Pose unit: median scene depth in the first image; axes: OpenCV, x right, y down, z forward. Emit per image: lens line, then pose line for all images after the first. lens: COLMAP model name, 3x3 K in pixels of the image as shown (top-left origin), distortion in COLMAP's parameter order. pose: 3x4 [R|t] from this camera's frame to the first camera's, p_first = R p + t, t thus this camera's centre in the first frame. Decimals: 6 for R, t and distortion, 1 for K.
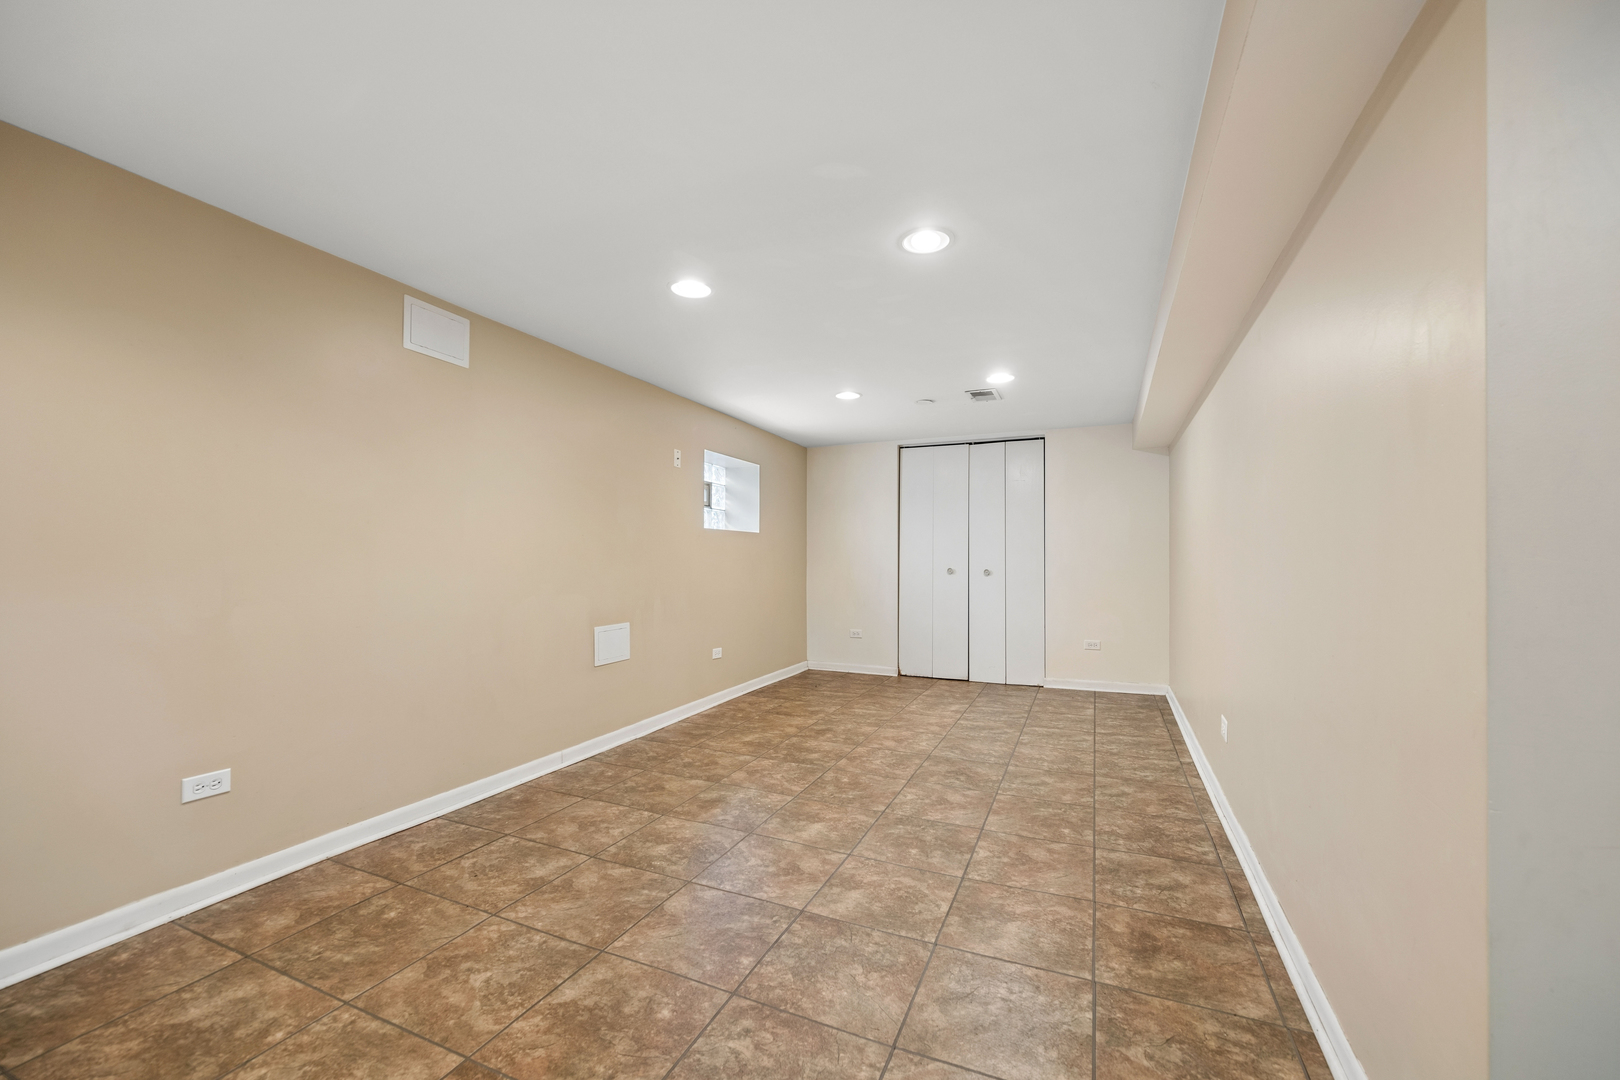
lens RADIAL K [[635.0, 0, 811.4], [0, 635.0, 548.6], [0, 0, 1]] dist [0.001240, 0.000064]
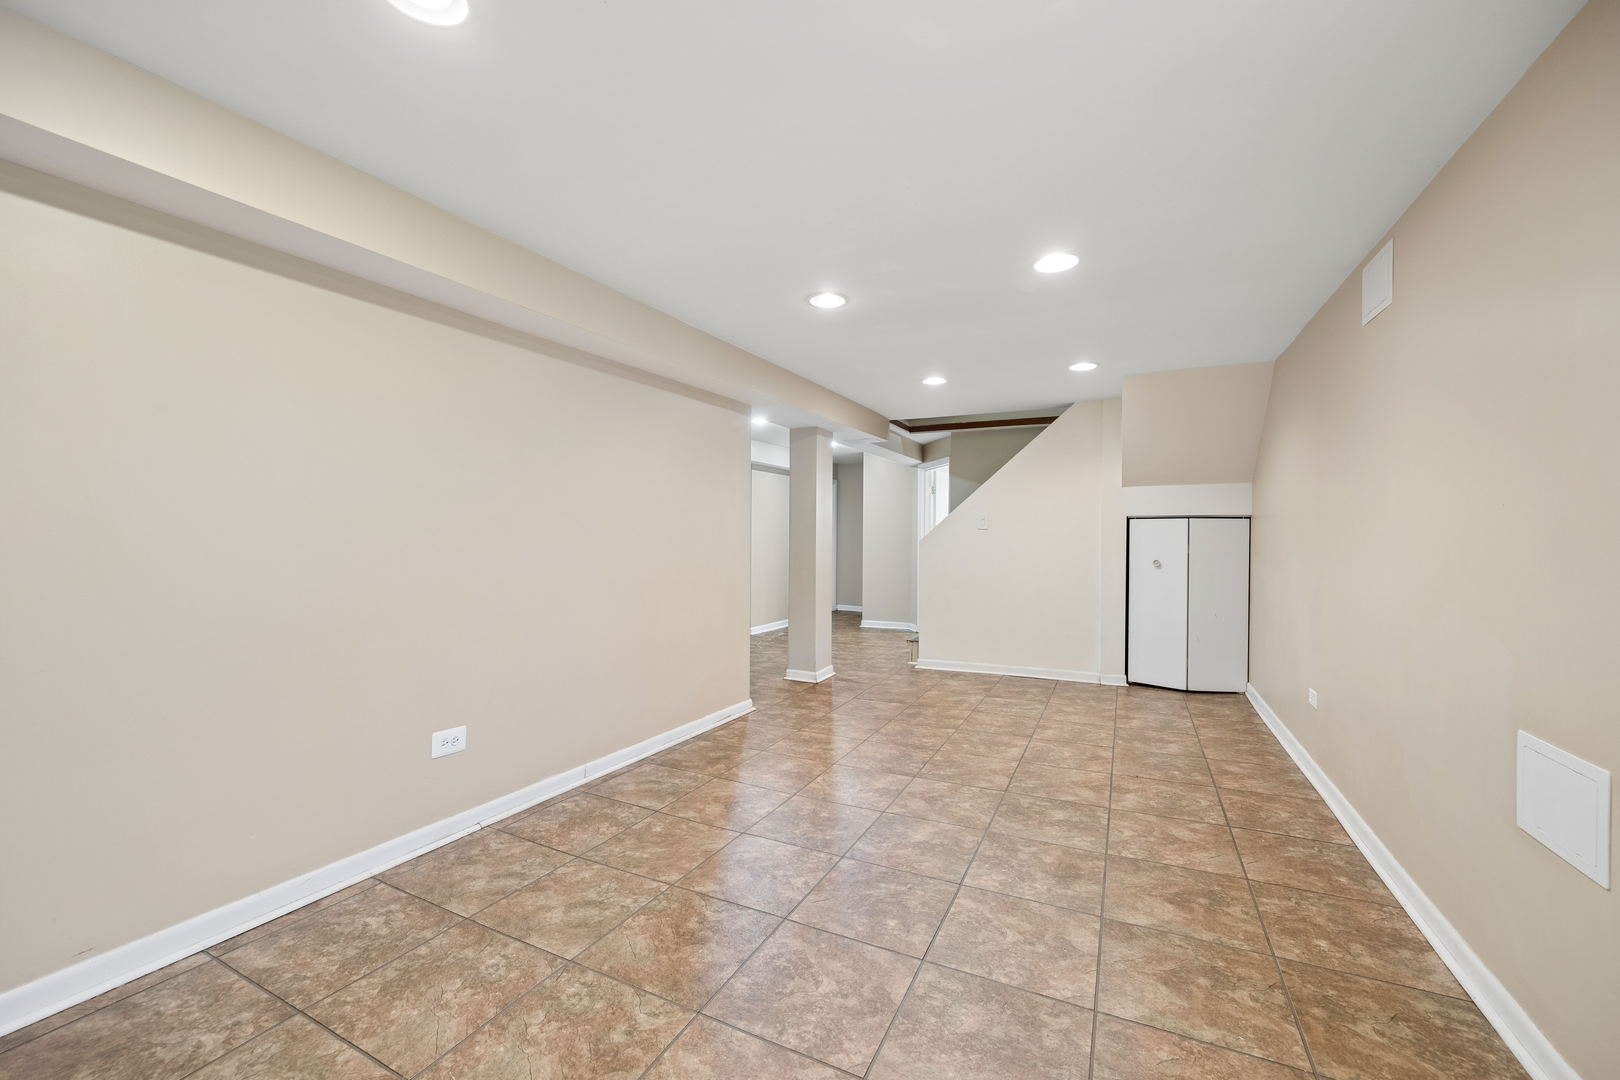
lens RADIAL K [[635.0, 0, 813.4], [0, 635.0, 543.5], [0, 0, 1]] dist [0.001240, 0.000064]
pose [[-0.998952, -0.005968, 0.045379, 0.124255], [-0.006084, 0.999979, -0.002418, 0.012812], [-0.045364, -0.002692, -0.998967, 1.944507]]
